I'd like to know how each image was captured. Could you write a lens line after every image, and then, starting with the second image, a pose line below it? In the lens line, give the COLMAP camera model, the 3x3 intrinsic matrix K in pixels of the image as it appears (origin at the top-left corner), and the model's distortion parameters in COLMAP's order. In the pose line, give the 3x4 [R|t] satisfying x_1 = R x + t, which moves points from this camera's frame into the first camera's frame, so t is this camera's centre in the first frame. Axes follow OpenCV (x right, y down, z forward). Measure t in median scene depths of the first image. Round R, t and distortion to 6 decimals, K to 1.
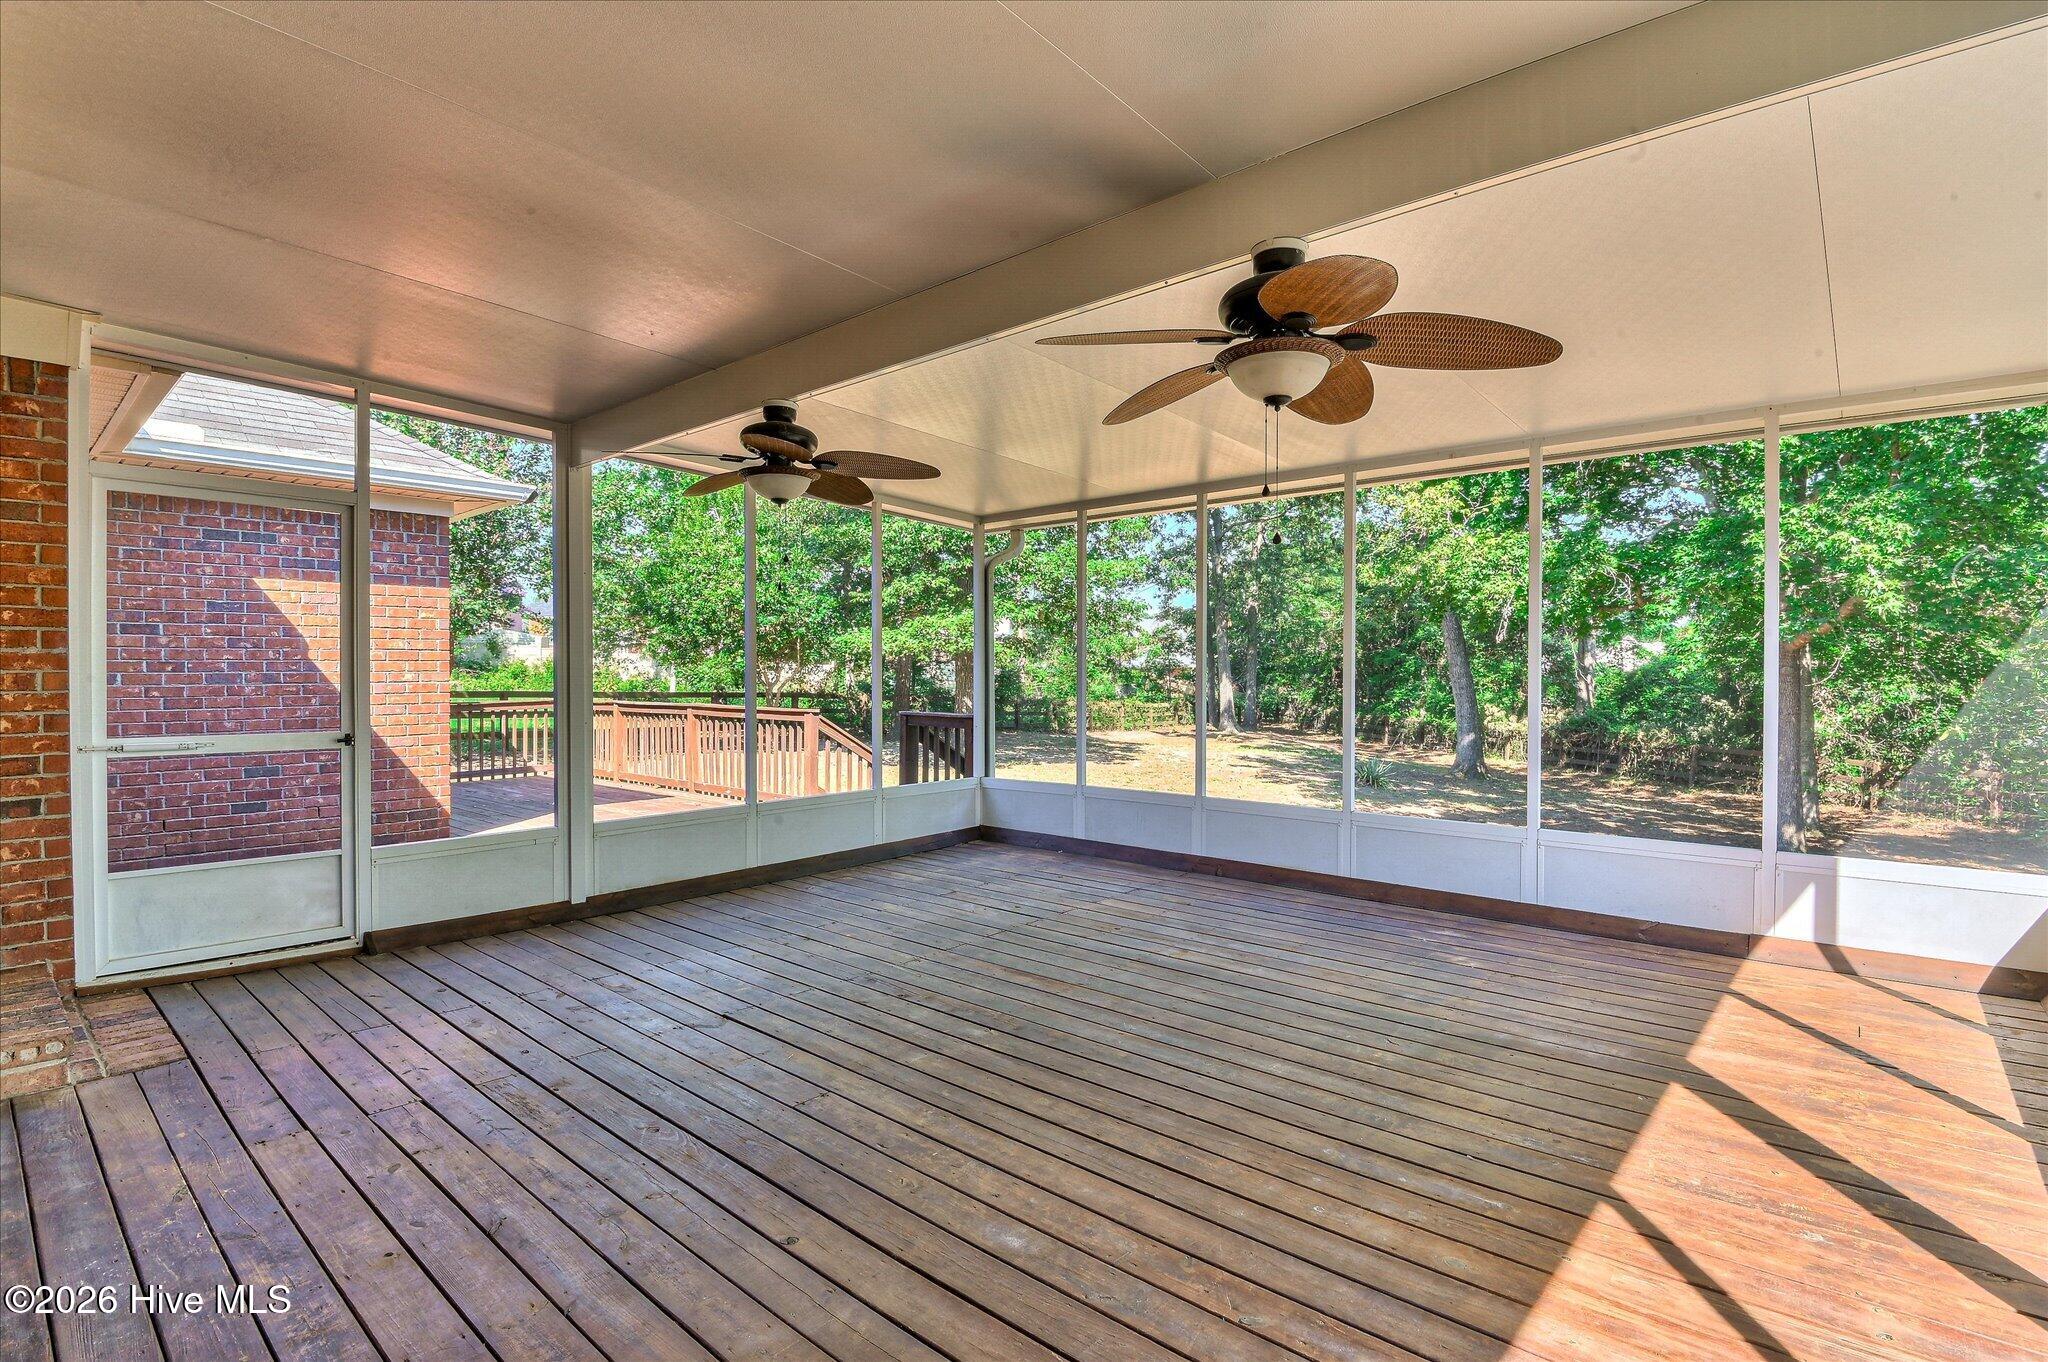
lens RADIAL K [[1000.6, 0, 1027.8], [0, 1000.6, 681.6], [0, 0, 1]] dist [0.018717, -0.031018]
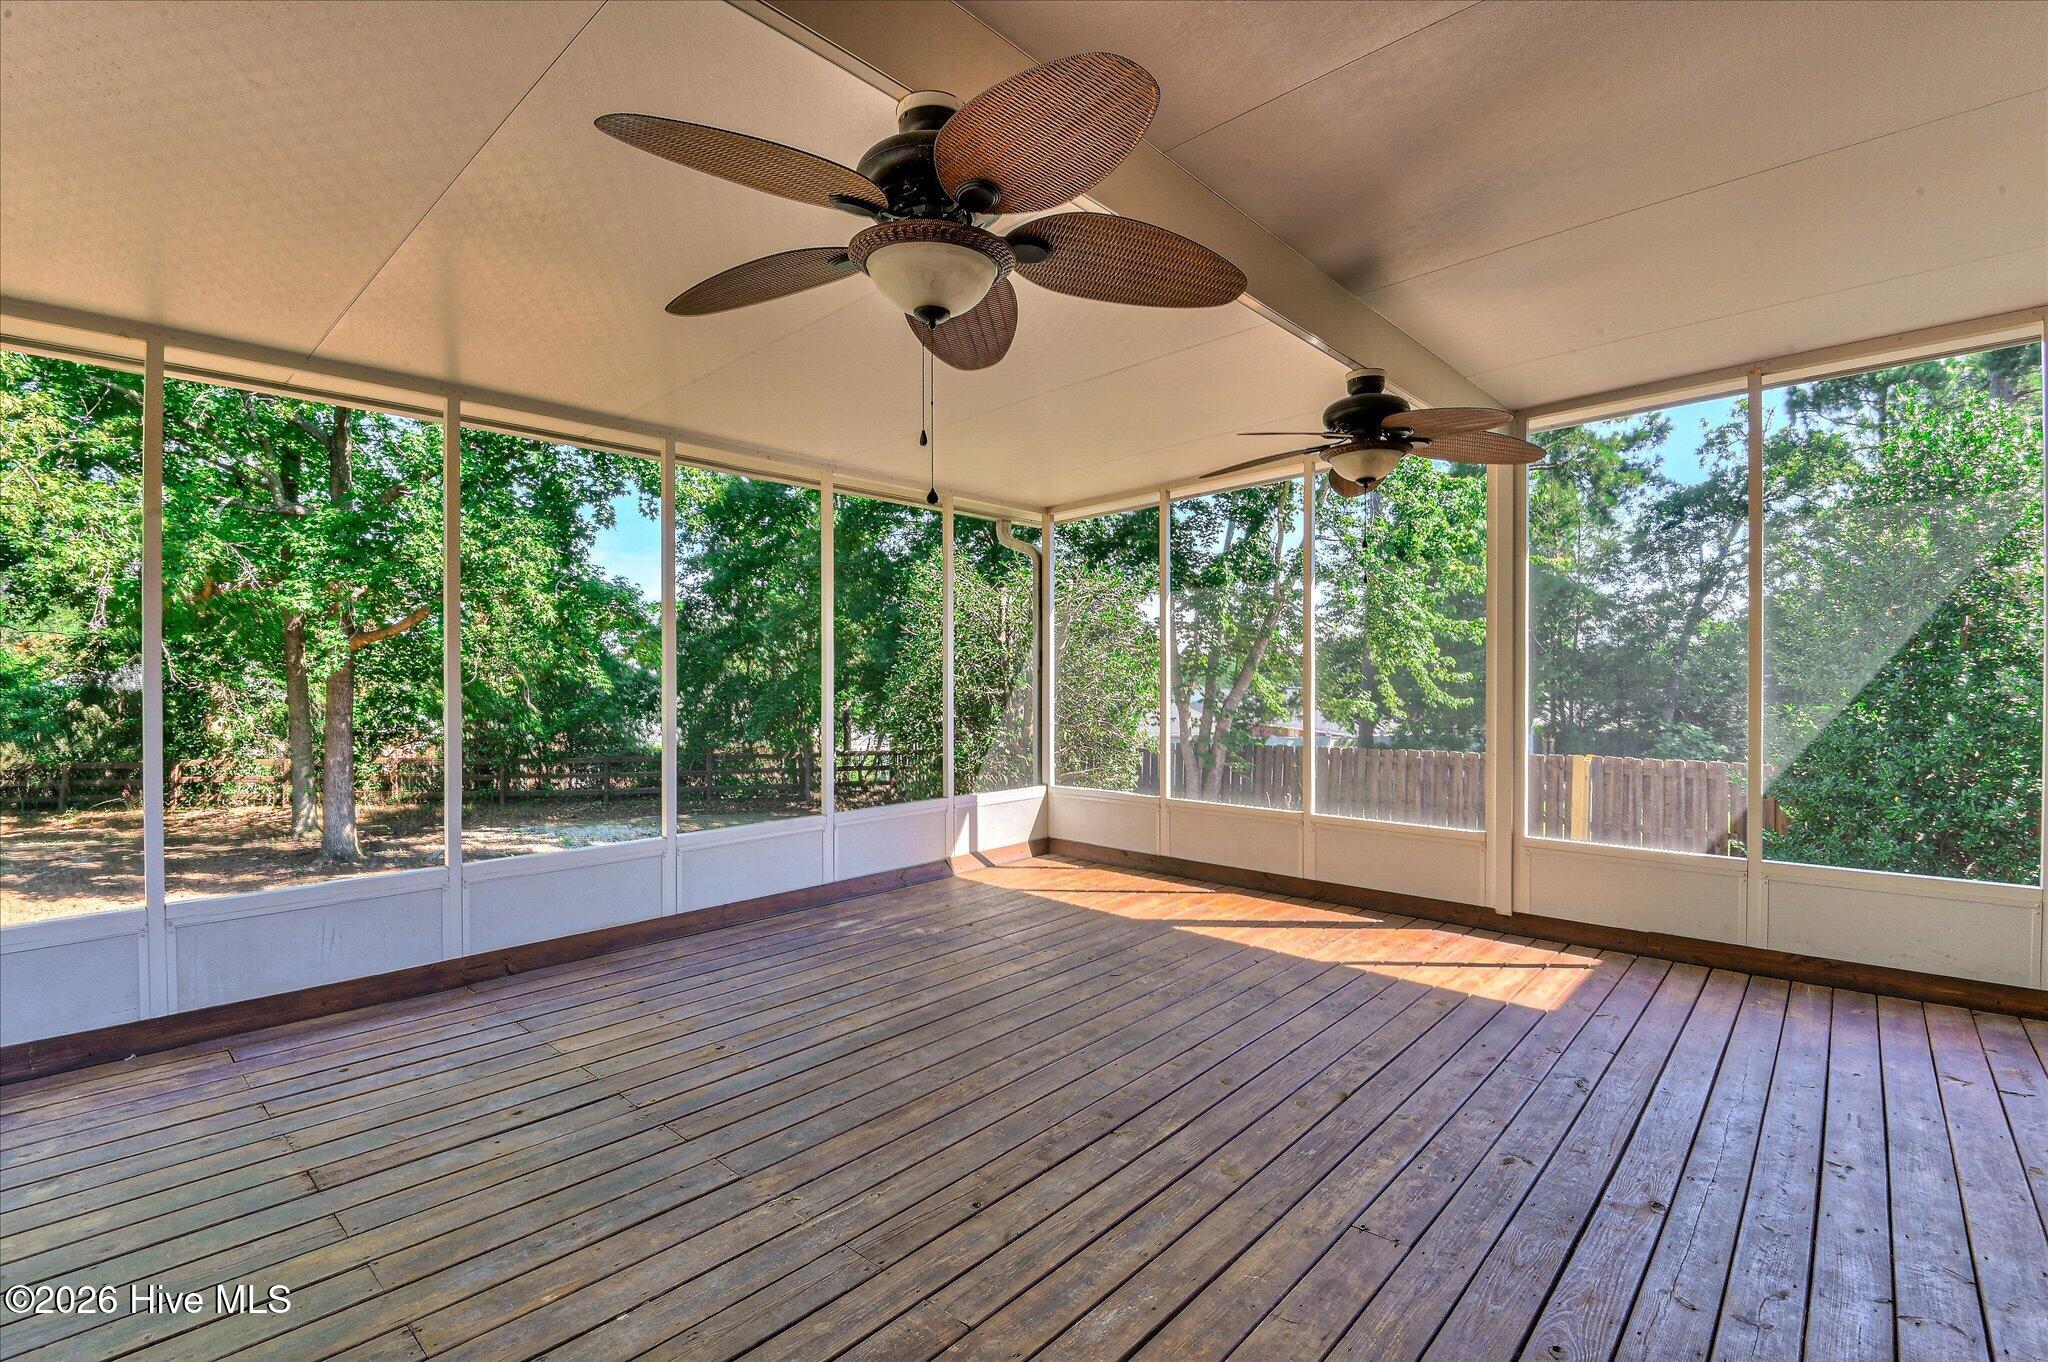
lens RADIAL K [[1000.6, 0, 1027.8], [0, 1000.6, 681.6], [0, 0, 1]] dist [0.018717, -0.031018]
pose [[-0.036631, -0.011212, 0.999266, -0.704757], [0.009140, 0.999891, 0.011554, -0.013967], [-0.999287, 0.009556, -0.036525, 0.941761]]
